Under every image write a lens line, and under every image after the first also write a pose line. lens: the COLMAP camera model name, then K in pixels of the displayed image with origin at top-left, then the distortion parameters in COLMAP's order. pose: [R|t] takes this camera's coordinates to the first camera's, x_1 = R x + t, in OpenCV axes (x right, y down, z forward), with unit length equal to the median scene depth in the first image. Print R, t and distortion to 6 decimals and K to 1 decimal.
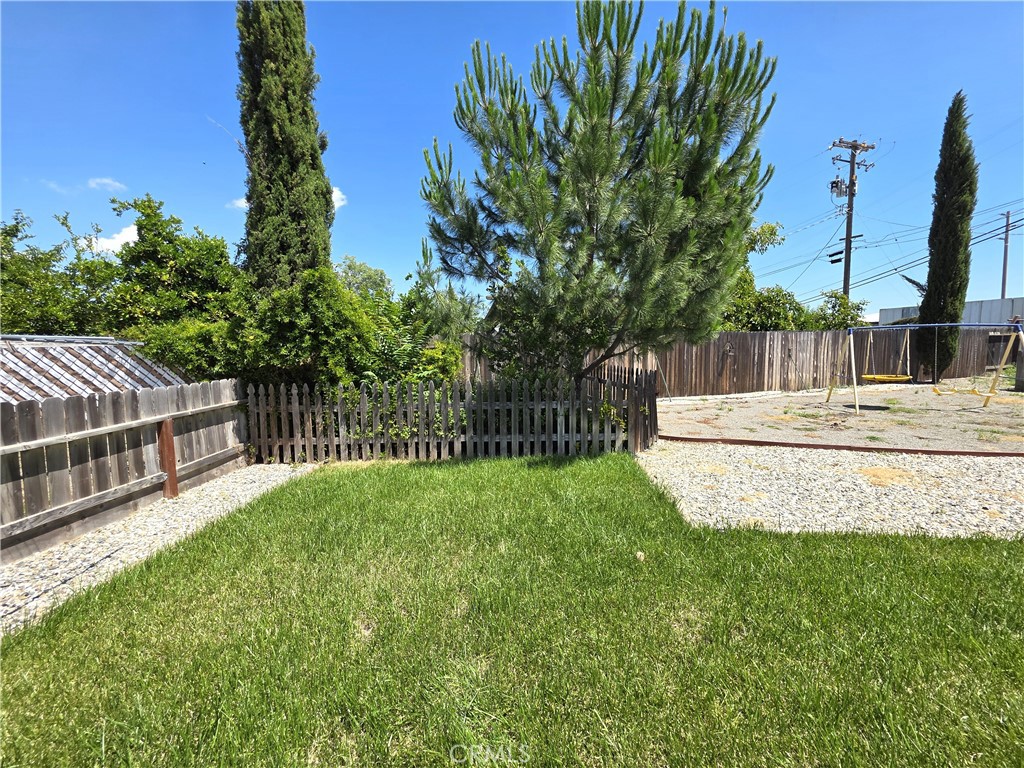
lens RADIAL K [[414.0, 0, 509.5], [0, 414.0, 376.2], [0, 0, 1]] dist [0.000082, 0.001254]
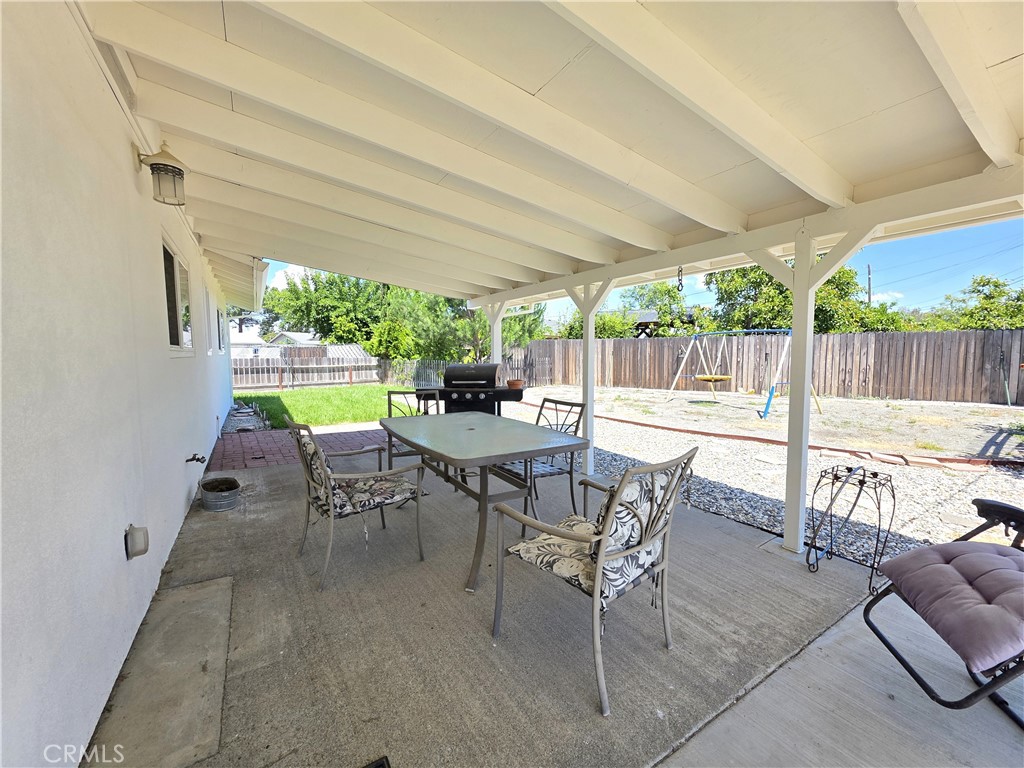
lens RADIAL K [[414.0, 0, 519.9], [0, 414.0, 383.4], [0, 0, 1]] dist [0.000082, 0.001254]
pose [[0.672438, 0.067827, -0.737039, 2.849319], [-0.064590, 0.997371, 0.032856, 0.040330], [0.737330, 0.025512, 0.675051, -0.384929]]
